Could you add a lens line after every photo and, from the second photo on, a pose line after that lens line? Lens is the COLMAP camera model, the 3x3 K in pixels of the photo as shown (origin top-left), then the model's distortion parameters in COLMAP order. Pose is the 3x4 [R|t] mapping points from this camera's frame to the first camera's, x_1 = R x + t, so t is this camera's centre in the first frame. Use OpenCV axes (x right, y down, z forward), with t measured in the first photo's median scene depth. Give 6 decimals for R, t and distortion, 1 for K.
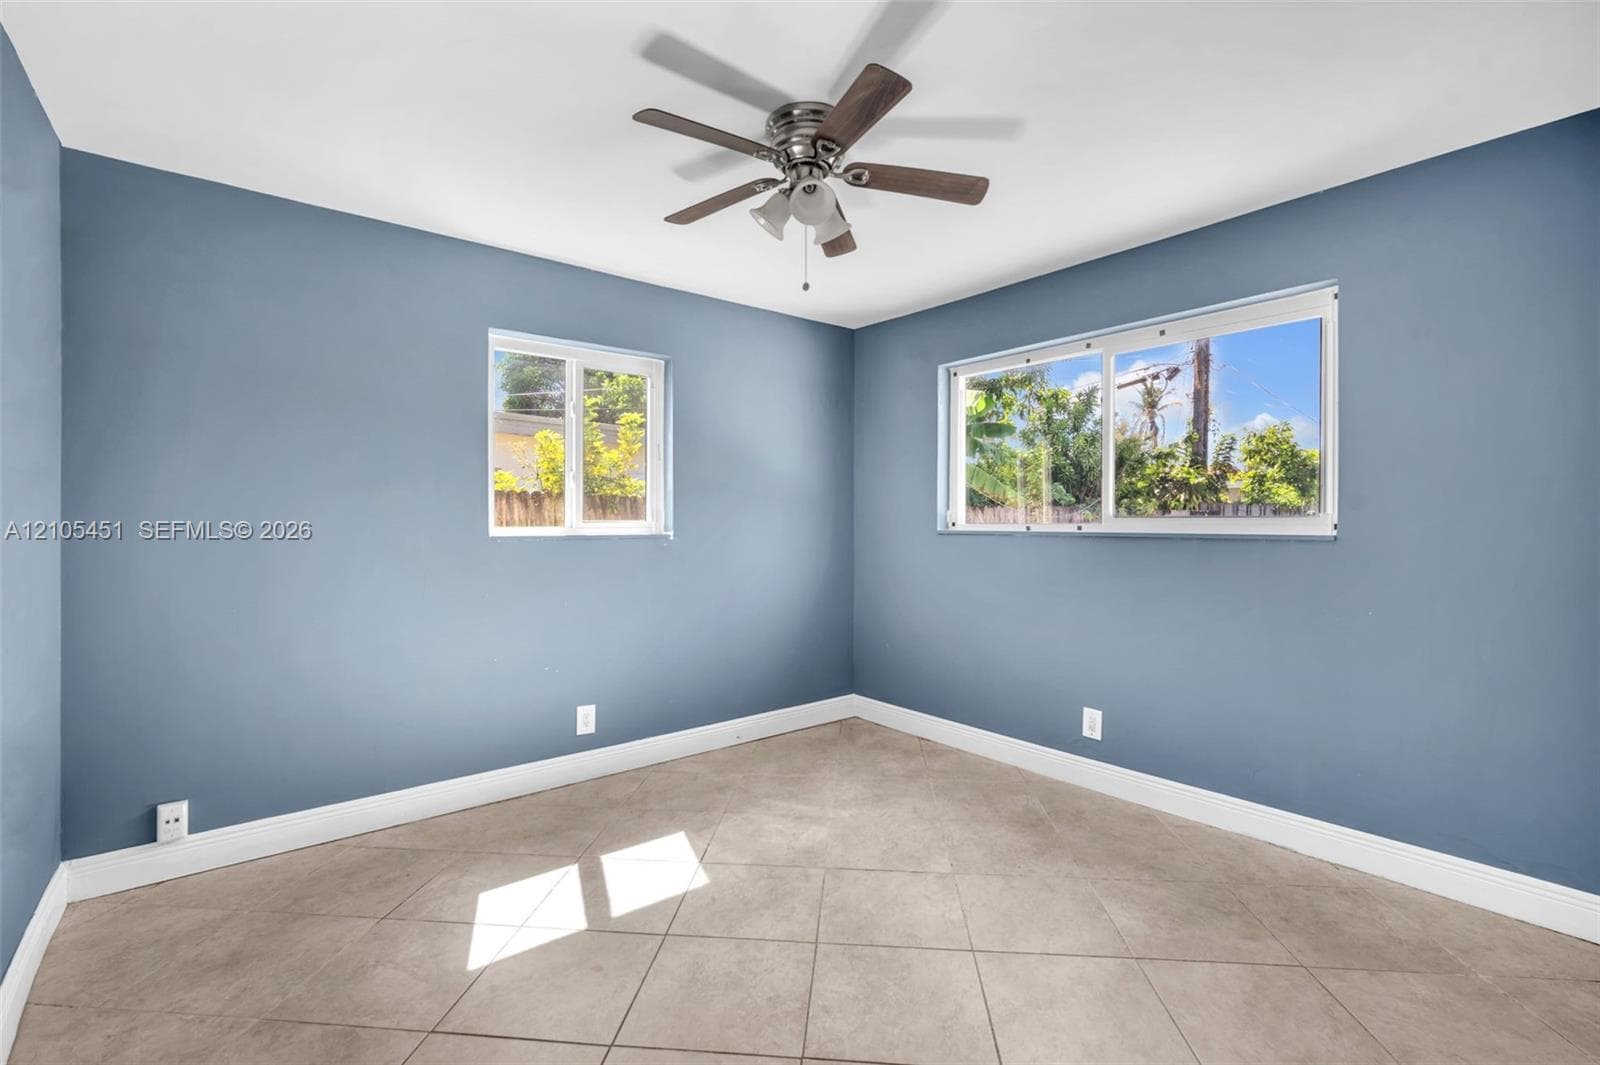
lens RADIAL K [[706.4, 0, 802.6], [0, 706.4, 529.4], [0, 0, 1]] dist [-0.012674, 0.004403]
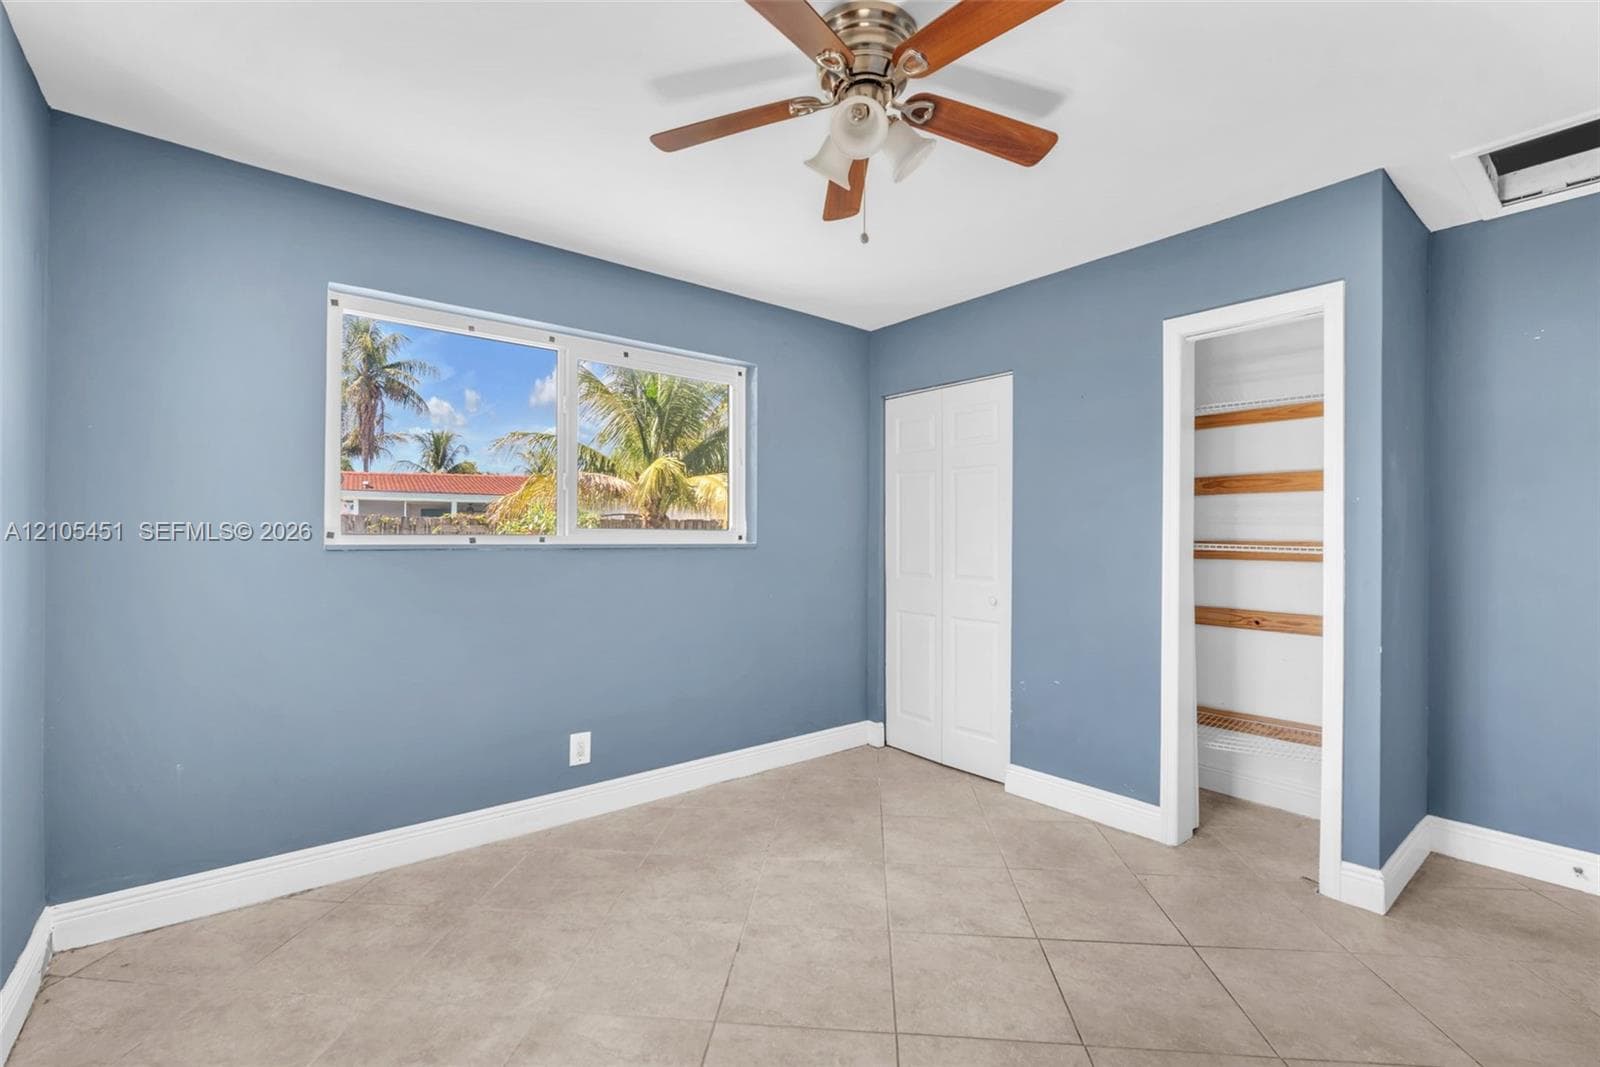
lens RADIAL K [[700.9, 0, 801.9], [0, 700.9, 539.8], [0, 0, 1]] dist [-0.001449, -0.000373]
pose [[0.002414, -0.008332, 0.999962, -0.559686], [0.003574, 0.999959, 0.008324, -0.009823], [-0.999991, 0.003554, 0.002443, 0.757874]]
